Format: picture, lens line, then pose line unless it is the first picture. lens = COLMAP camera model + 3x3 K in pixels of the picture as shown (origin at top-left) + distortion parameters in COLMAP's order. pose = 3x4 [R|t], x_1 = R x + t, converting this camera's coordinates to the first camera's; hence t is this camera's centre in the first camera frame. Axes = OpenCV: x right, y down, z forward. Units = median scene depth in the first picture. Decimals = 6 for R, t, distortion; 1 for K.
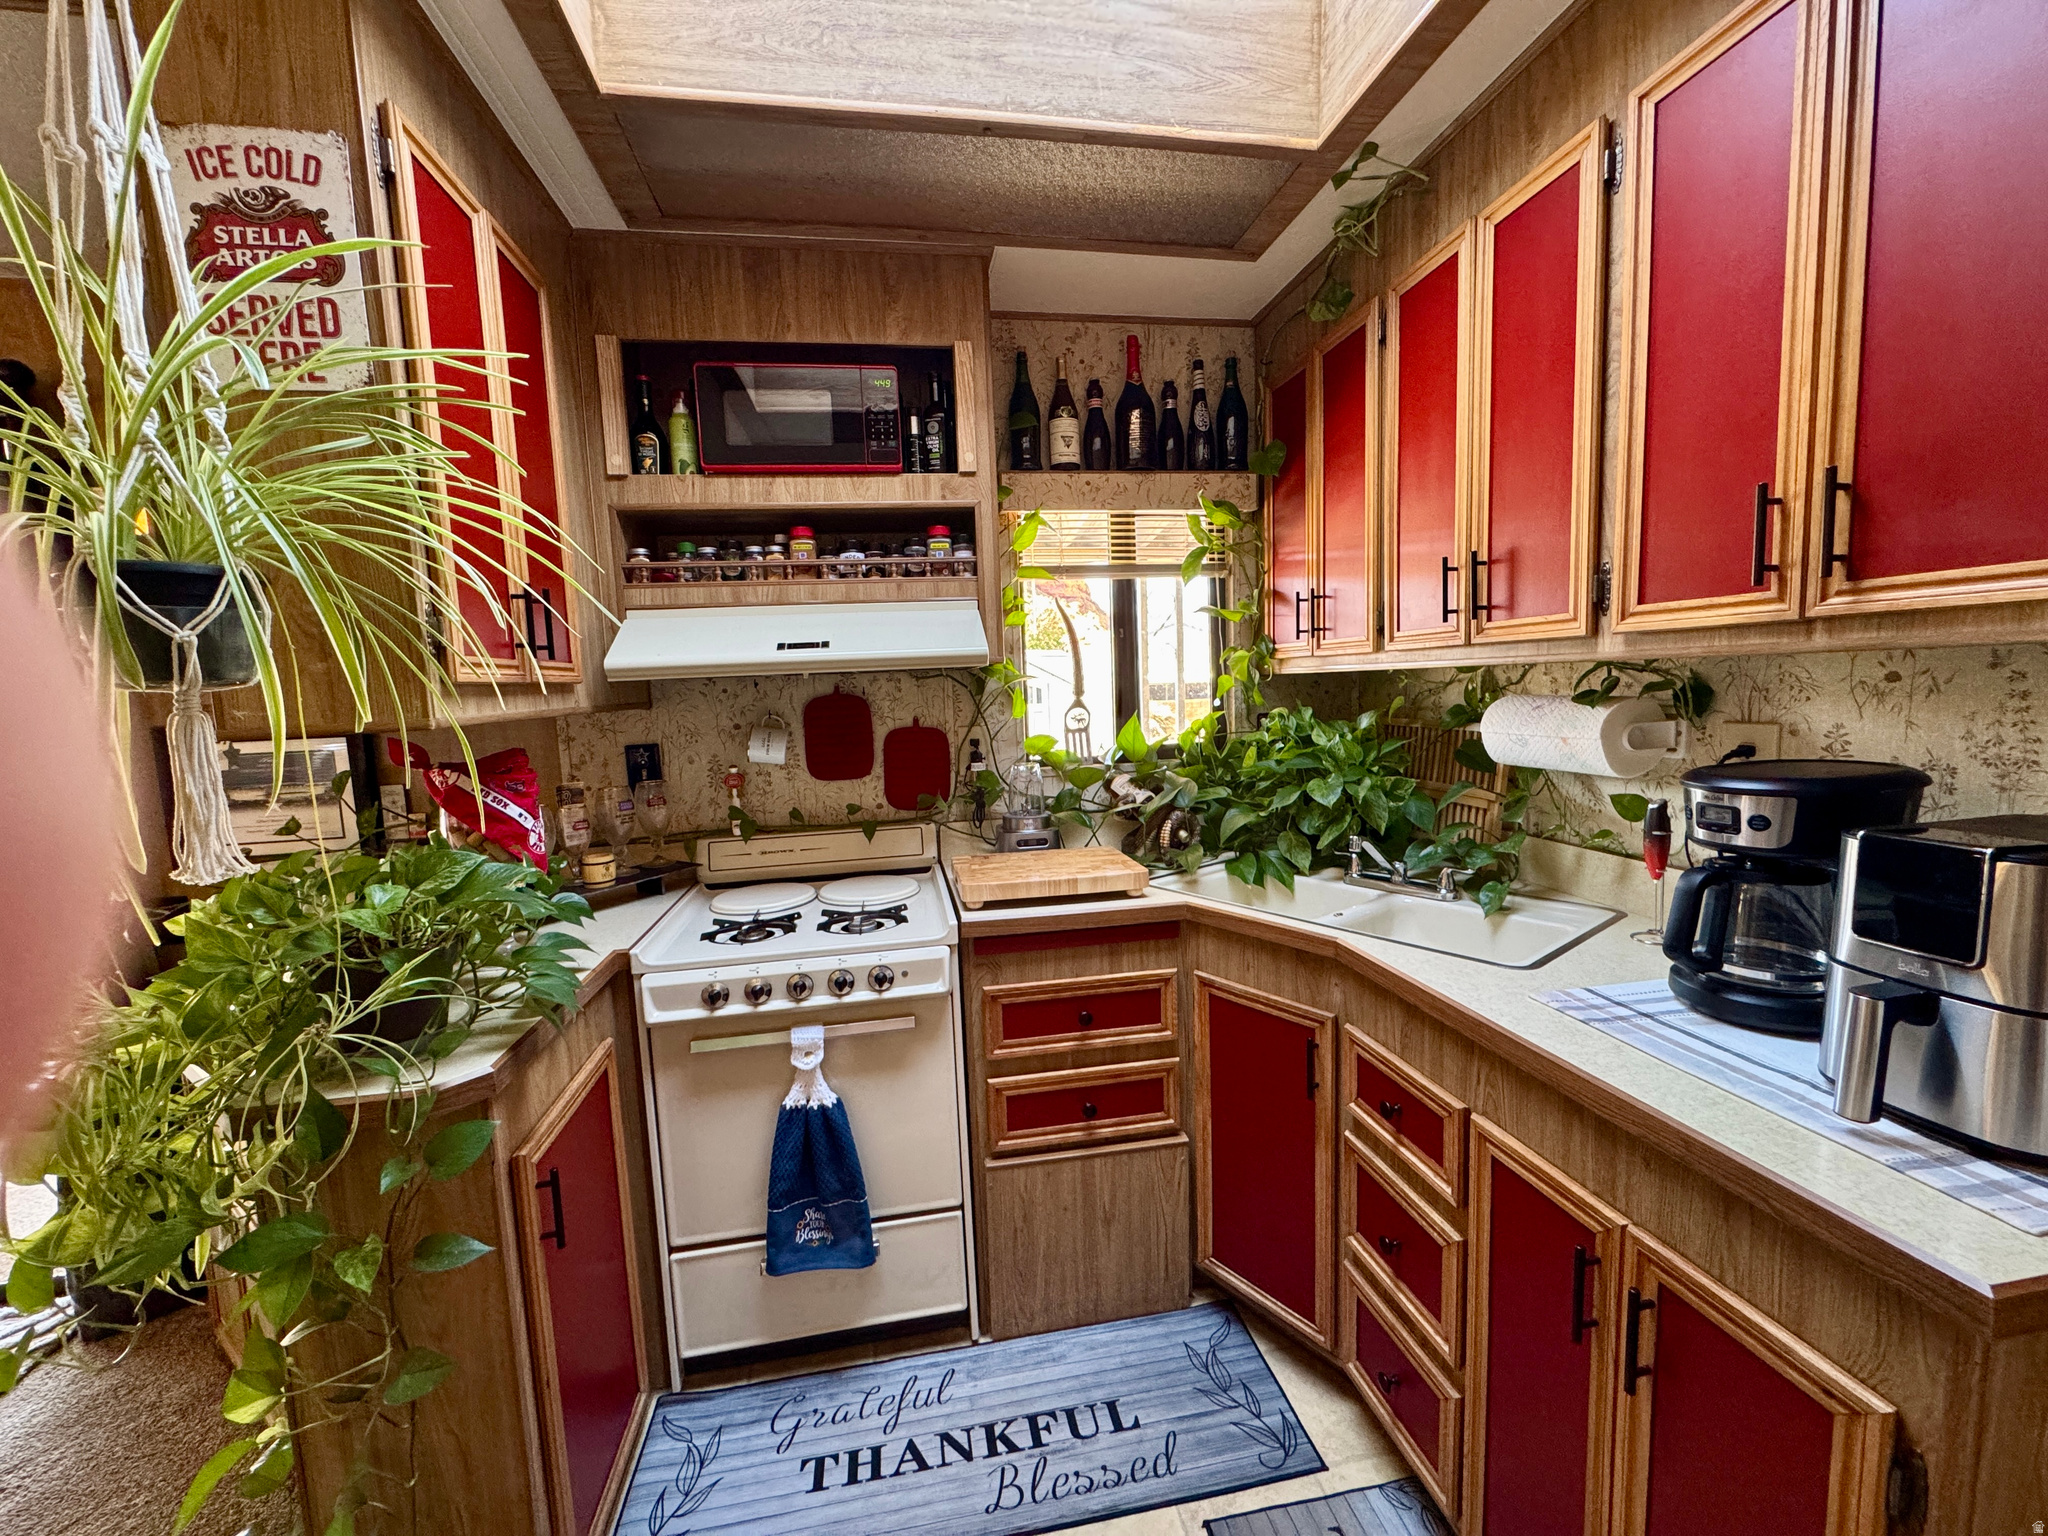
lens RADIAL K [[817.8, 0, 1022.1], [0, 817.8, 768.1], [0, 0, 1]] dist [-0.003458, -0.000044]
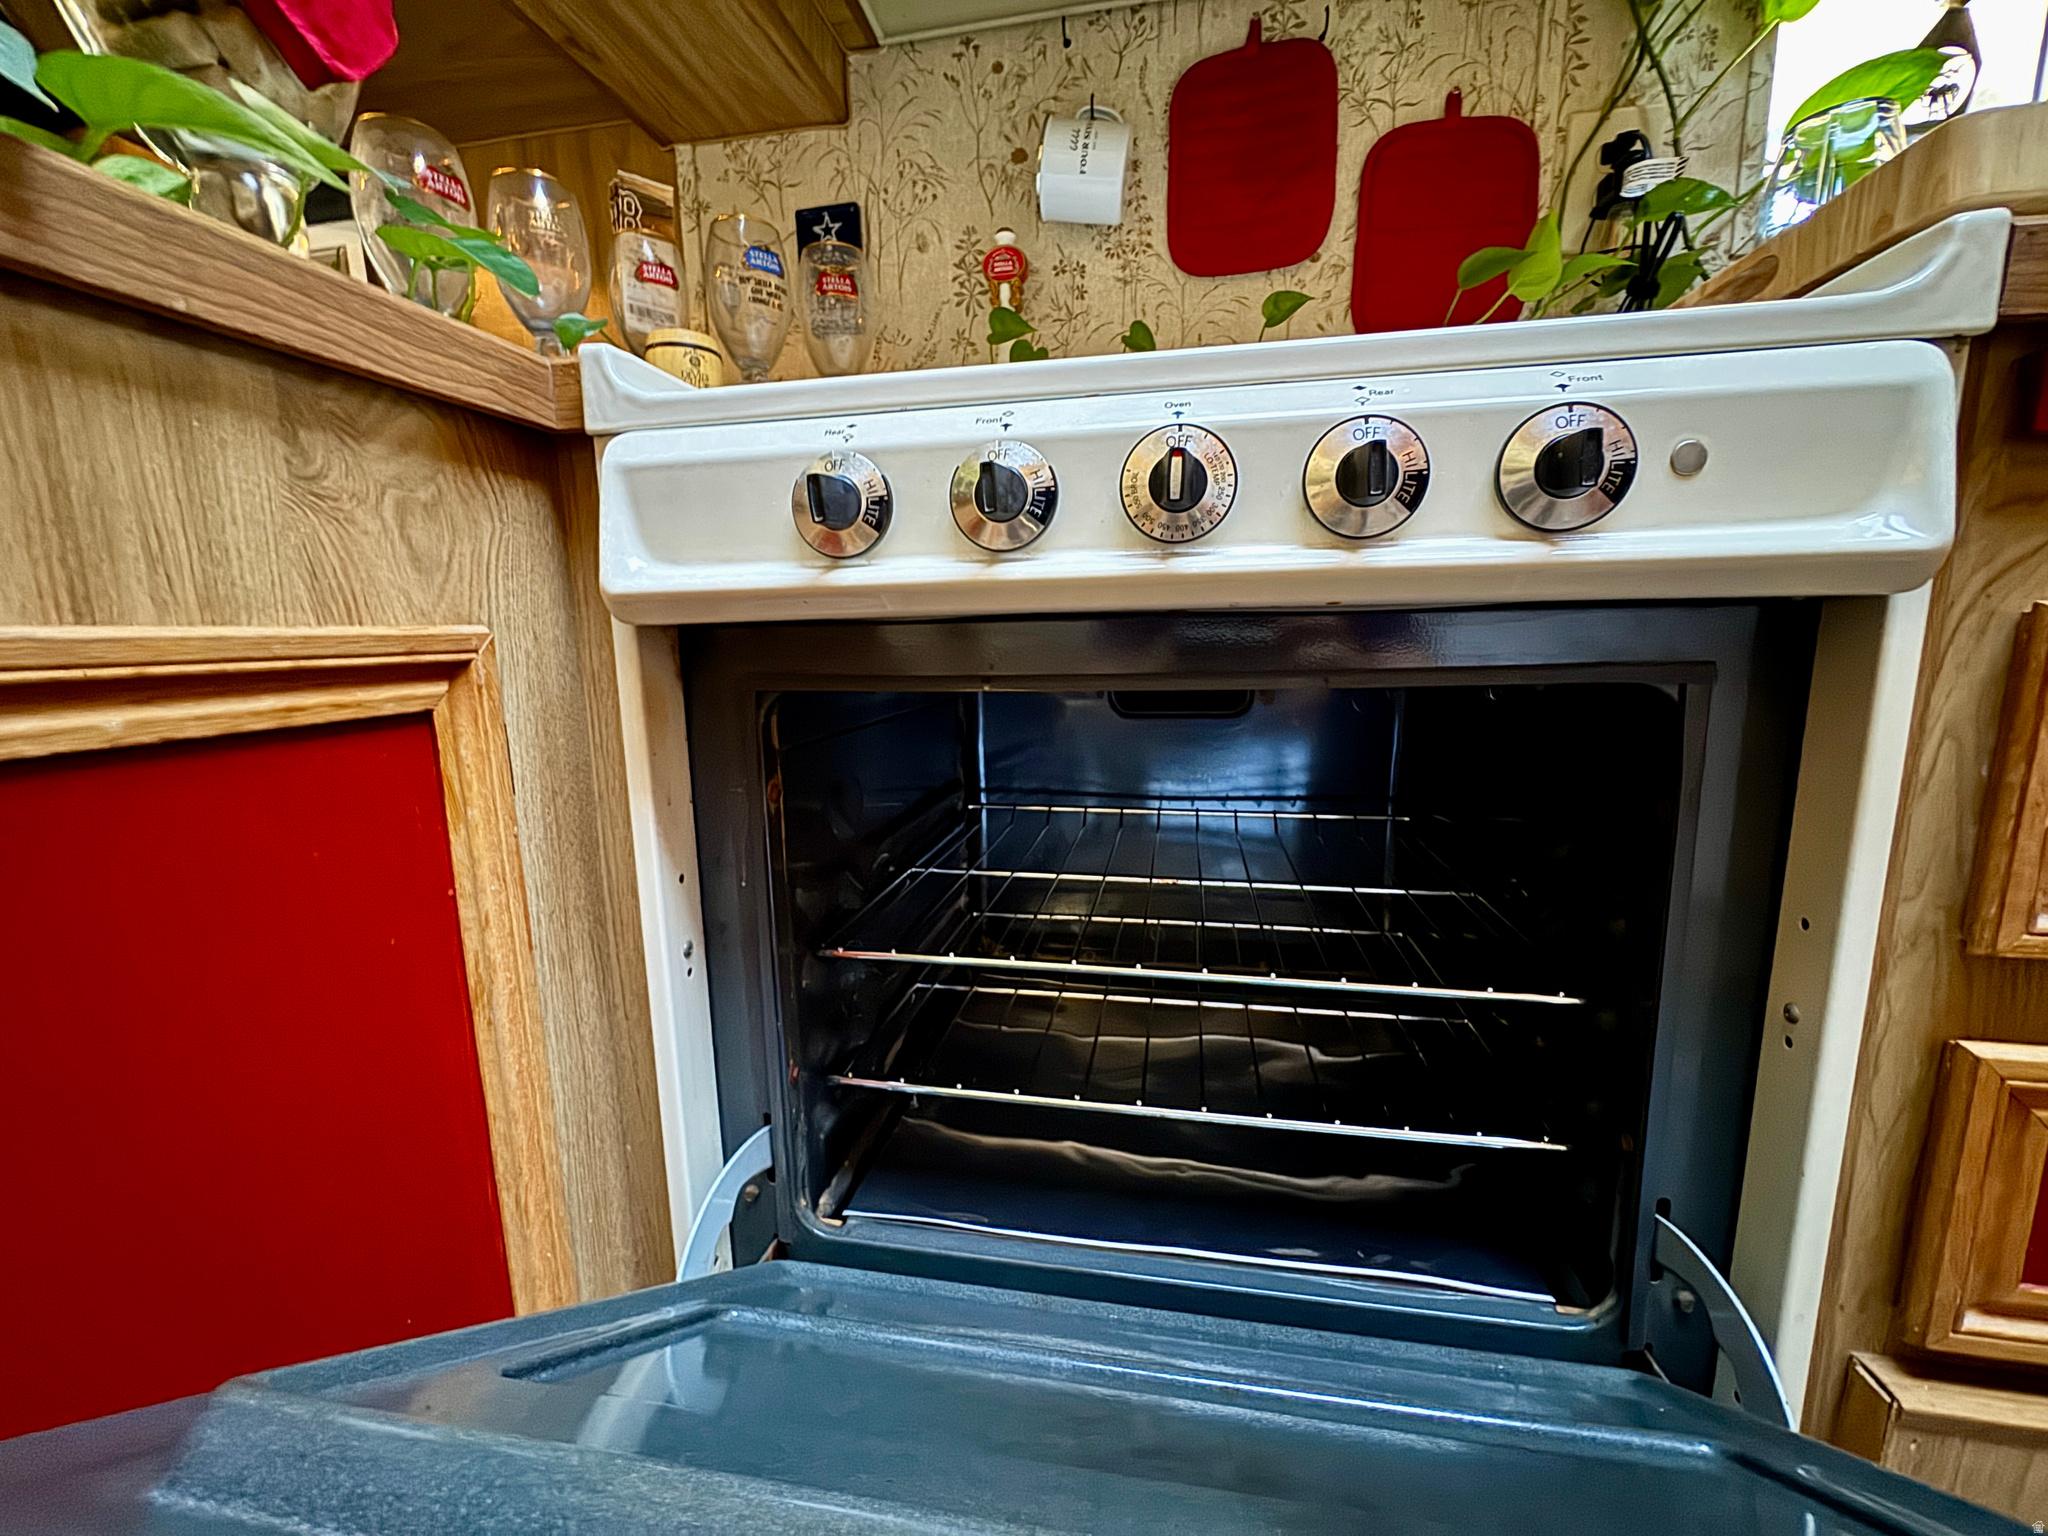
lens RADIAL K [[817.8, 0, 1019.4], [0, 817.8, 765.9], [0, 0, 1]] dist [-0.003458, -0.000044]
pose [[0.934849, 0.082272, -0.345383, -0.216837], [-0.056204, 0.994808, 0.084840, 0.310900], [0.350570, -0.059901, 0.934619, 0.728950]]
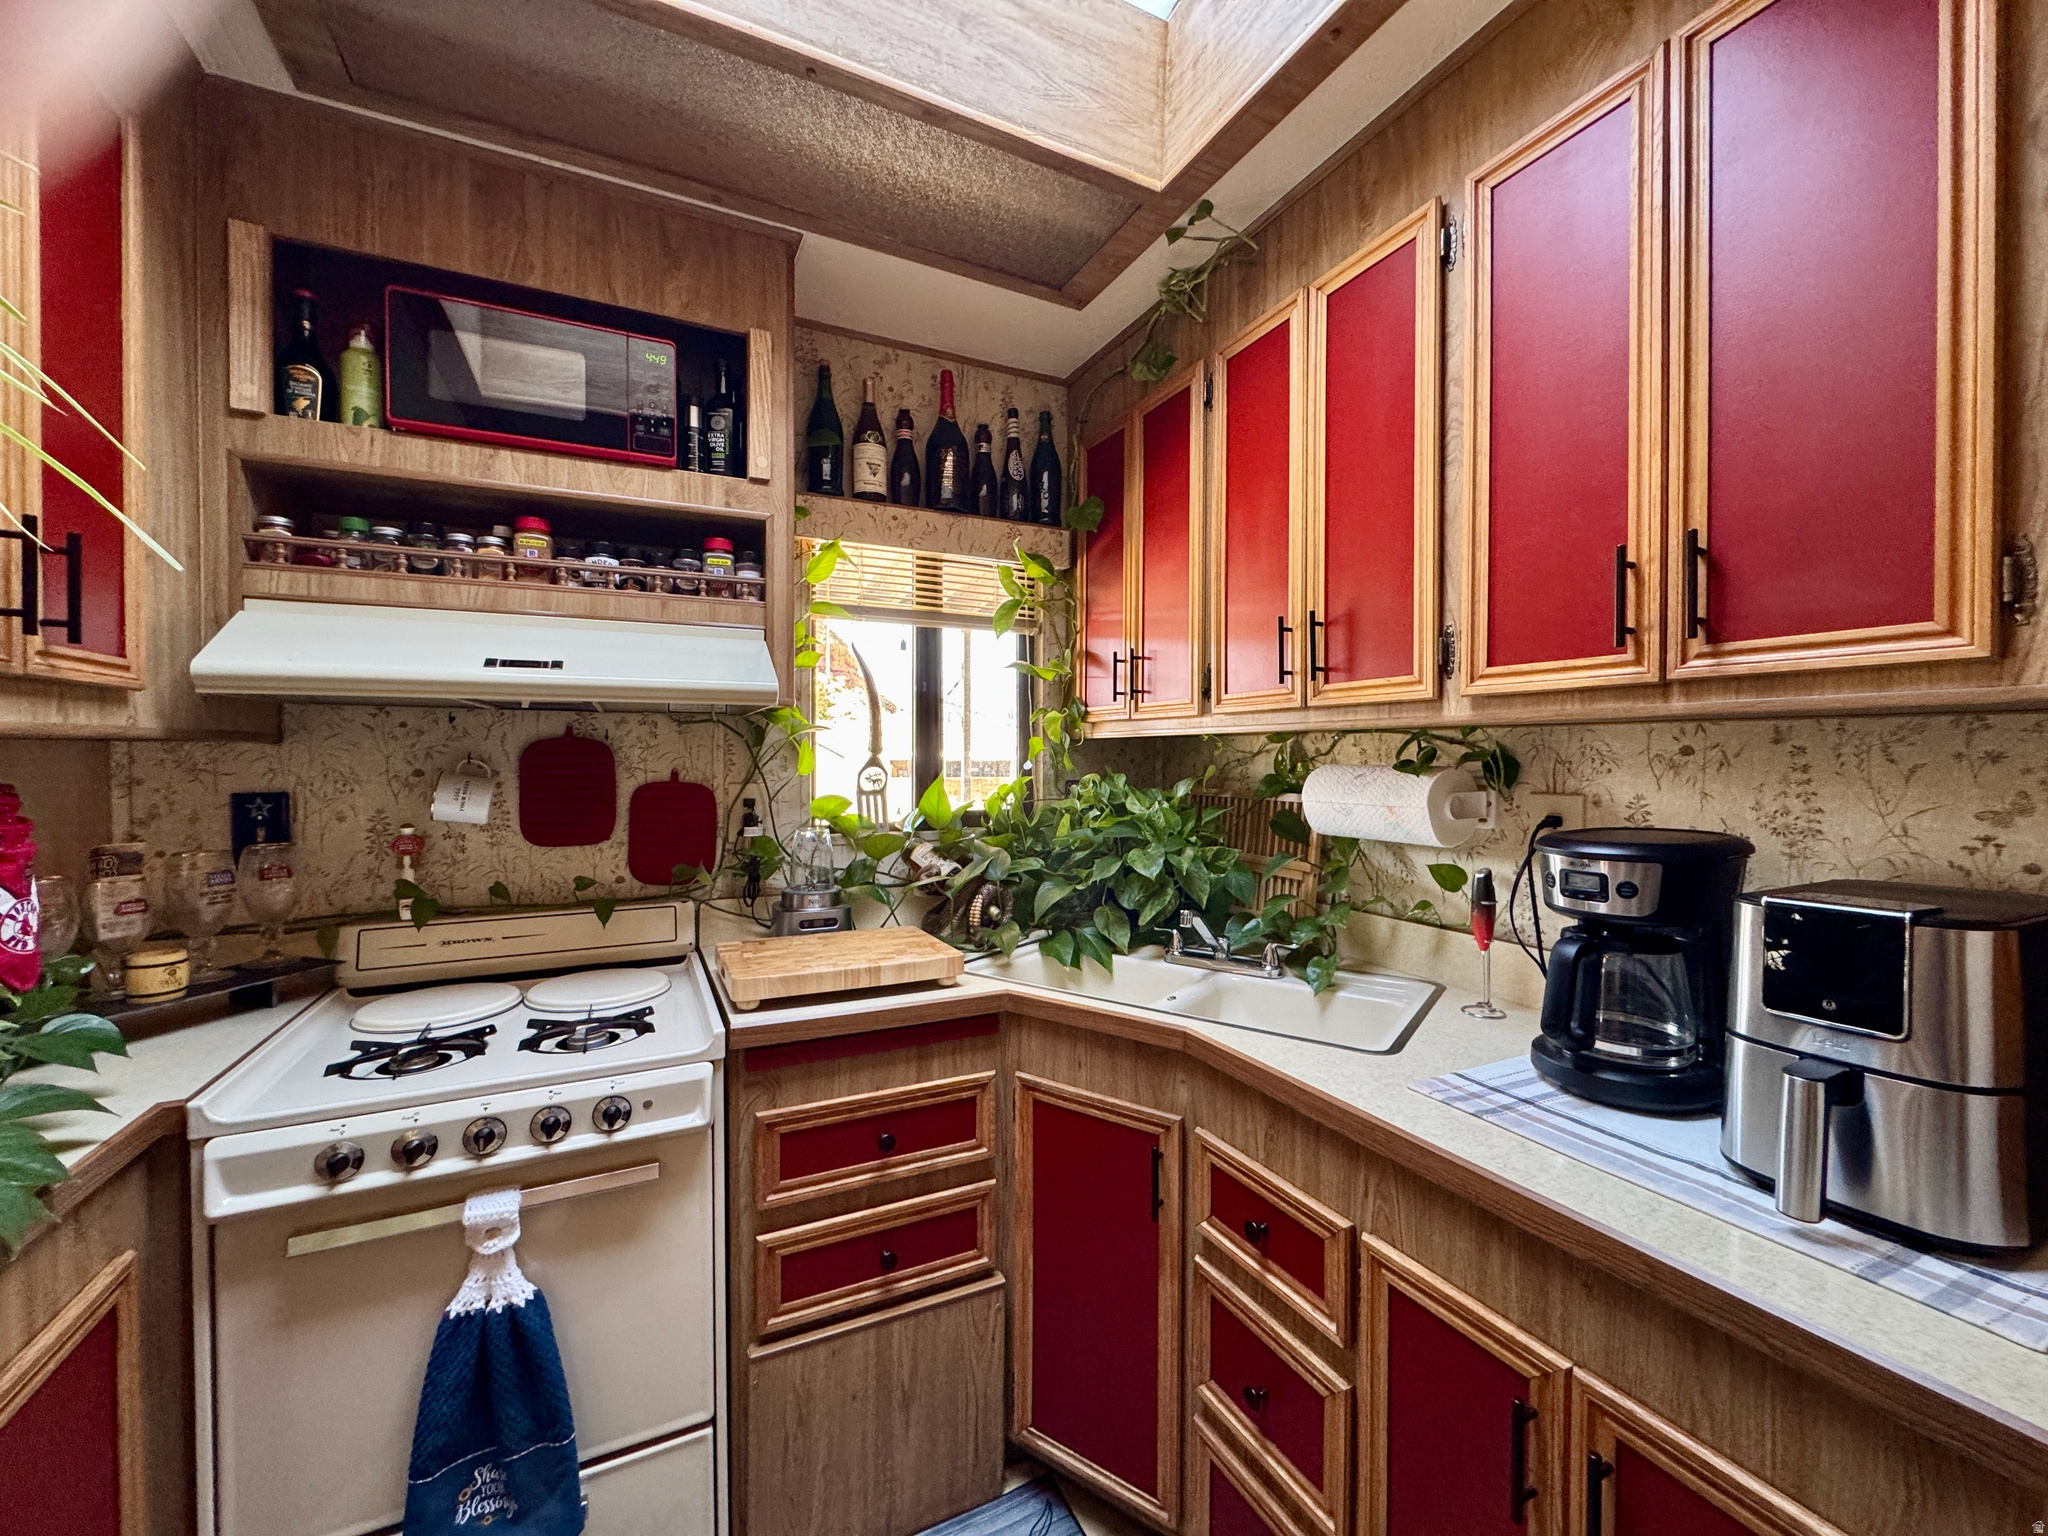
lens RADIAL K [[817.8, 0, 1023.1], [0, 817.8, 767.4], [0, 0, 1]] dist [-0.003458, -0.000044]
pose [[0.958292, 0.037402, 0.283334, -0.037240], [-0.010328, 0.995284, -0.096454, 0.013935], [-0.285605, 0.089505, 0.954159, 0.161485]]
